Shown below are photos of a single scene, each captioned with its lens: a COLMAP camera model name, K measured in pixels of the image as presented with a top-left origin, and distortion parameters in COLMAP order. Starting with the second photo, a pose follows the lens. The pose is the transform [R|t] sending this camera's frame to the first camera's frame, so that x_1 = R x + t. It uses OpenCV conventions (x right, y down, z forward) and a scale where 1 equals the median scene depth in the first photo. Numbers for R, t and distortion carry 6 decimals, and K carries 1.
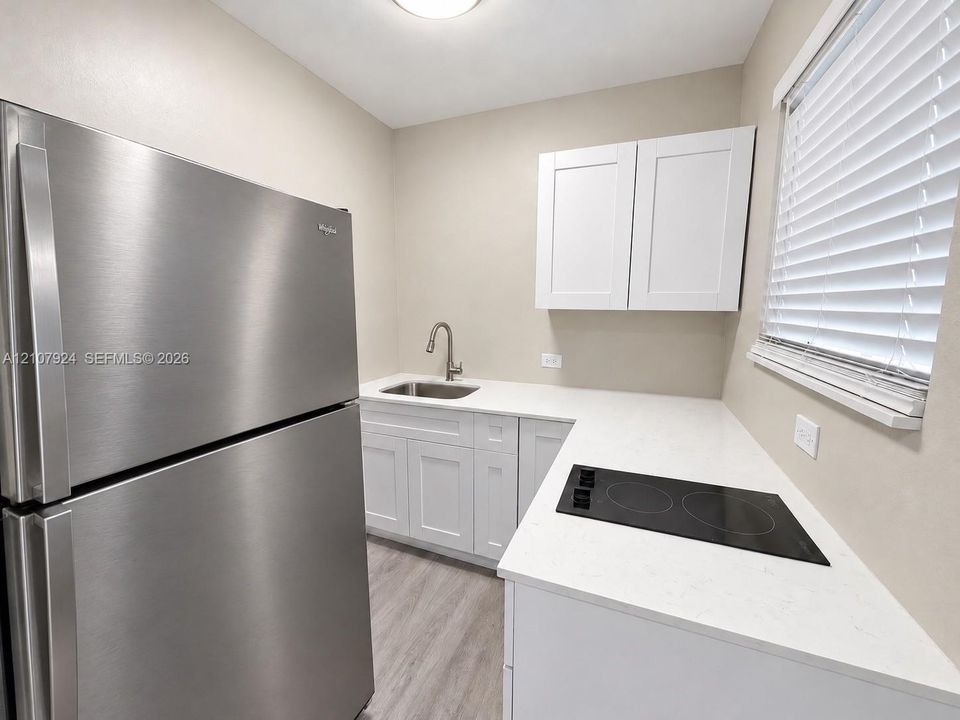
lens RADIAL K [[385.1, 0, 482.0], [0, 385.1, 356.9], [0, 0, 1]] dist [0.000060, 0.000002]
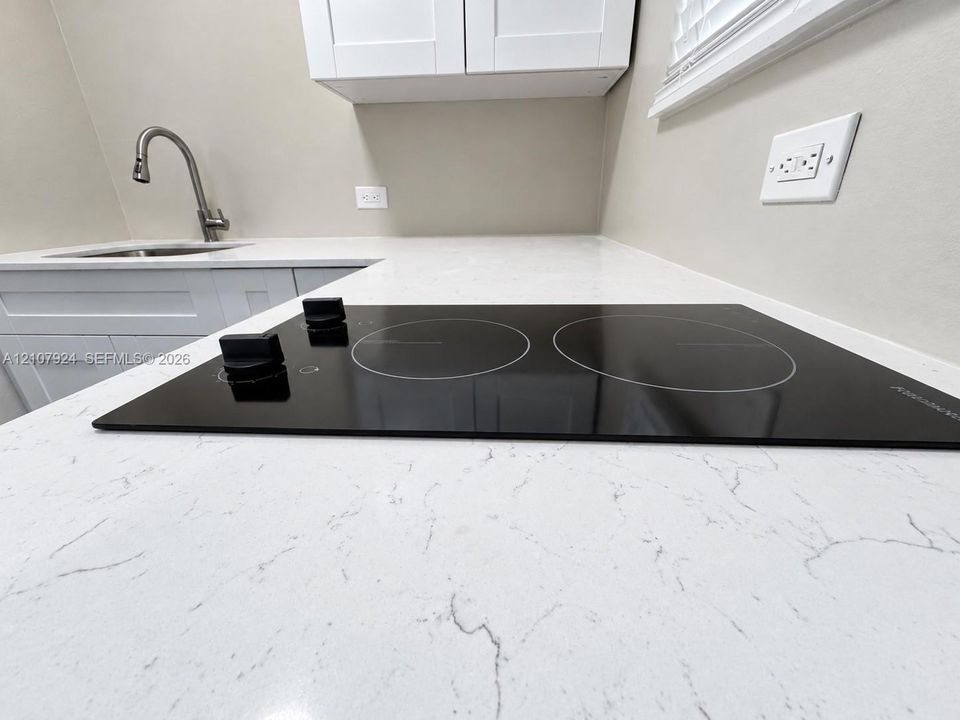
lens RADIAL K [[385.1, 0, 482.0], [0, 385.1, 356.9], [0, 0, 1]] dist [0.000060, 0.000002]
pose [[0.952225, -0.130377, 0.276168, 0.179895], [0.059895, 0.966458, 0.249741, 0.150526], [-0.299465, -0.221269, 0.928095, 0.345401]]
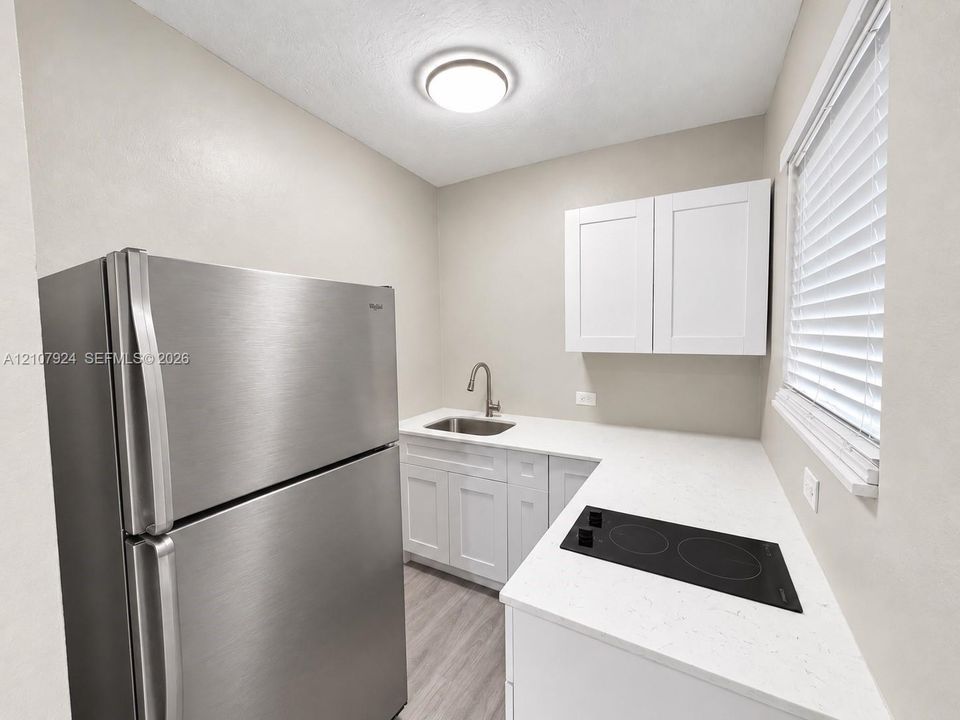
lens RADIAL K [[385.1, 0, 482.0], [0, 385.1, 356.9], [0, 0, 1]] dist [0.000060, 0.000002]
pose [[0.988533, -0.012174, -0.150513, 0.077584], [0.001582, 0.997525, -0.070294, -0.037505], [0.150997, 0.069250, 0.986106, -0.089916]]
